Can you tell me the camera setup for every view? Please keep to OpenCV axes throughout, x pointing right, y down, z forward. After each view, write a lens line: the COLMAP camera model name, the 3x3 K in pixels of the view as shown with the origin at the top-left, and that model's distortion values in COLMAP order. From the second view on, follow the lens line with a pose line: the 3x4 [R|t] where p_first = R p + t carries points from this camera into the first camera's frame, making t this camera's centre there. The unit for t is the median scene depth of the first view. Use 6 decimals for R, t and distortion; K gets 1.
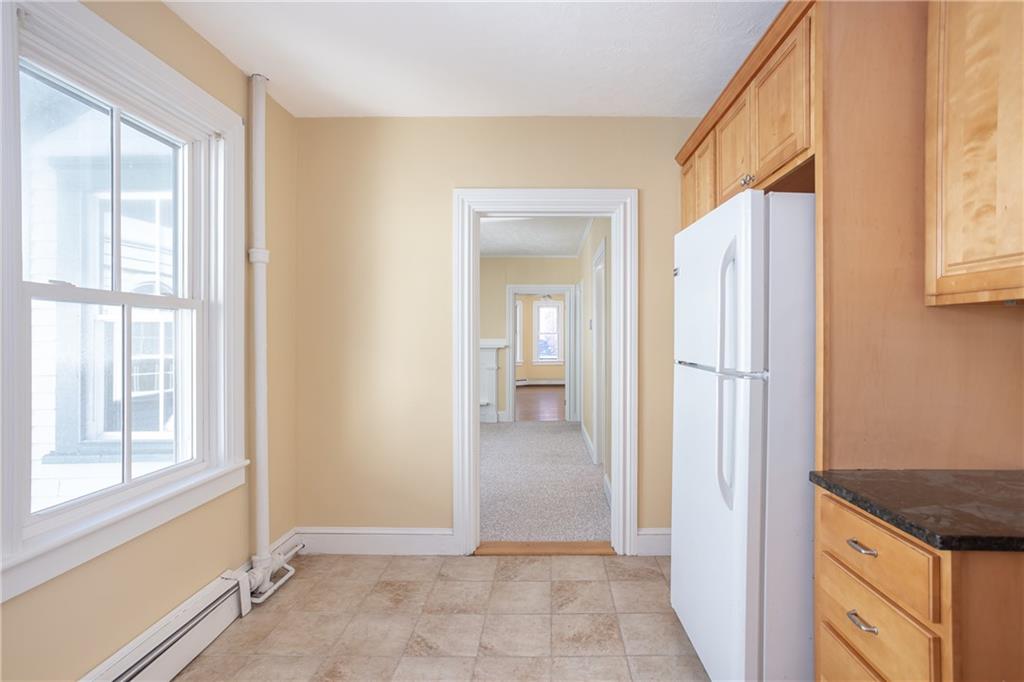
lens RADIAL K [[502.3, 0, 519.8], [0, 502.3, 335.2], [0, 0, 1]] dist [-0.050688, 0.036197]
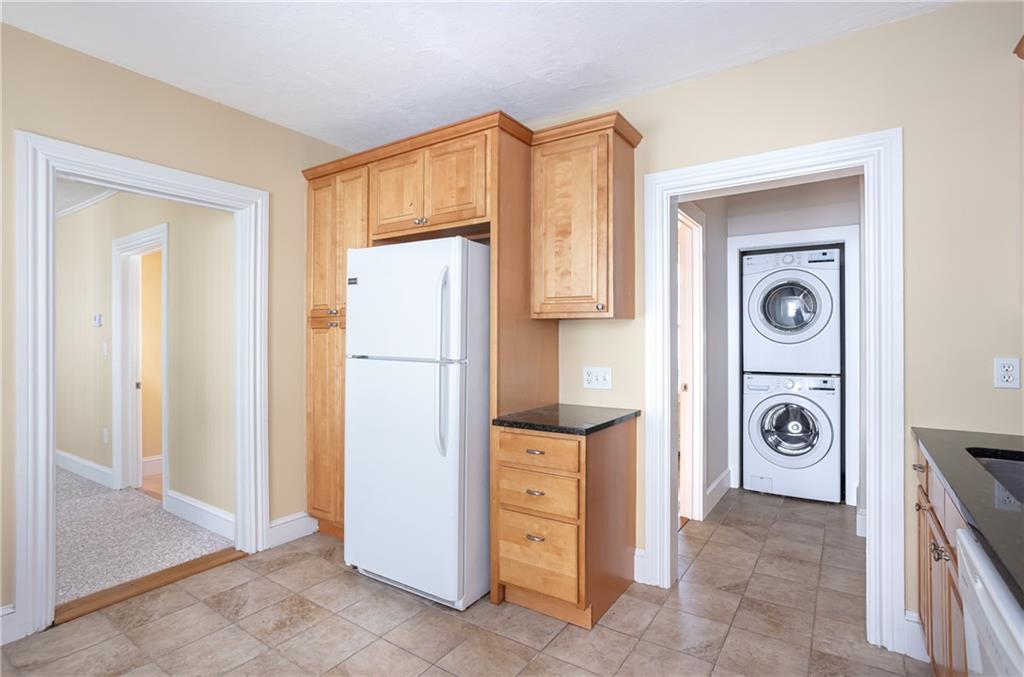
lens RADIAL K [[503.9, 0, 509.4], [0, 503.9, 334.2], [0, 0, 1]] dist [-0.072517, 0.038345]
pose [[0.555697, 0.006147, 0.831362, -0.477228], [-0.003830, 0.999981, -0.004834, 0.003844], [-0.831376, -0.000498, 0.555710, 0.030138]]
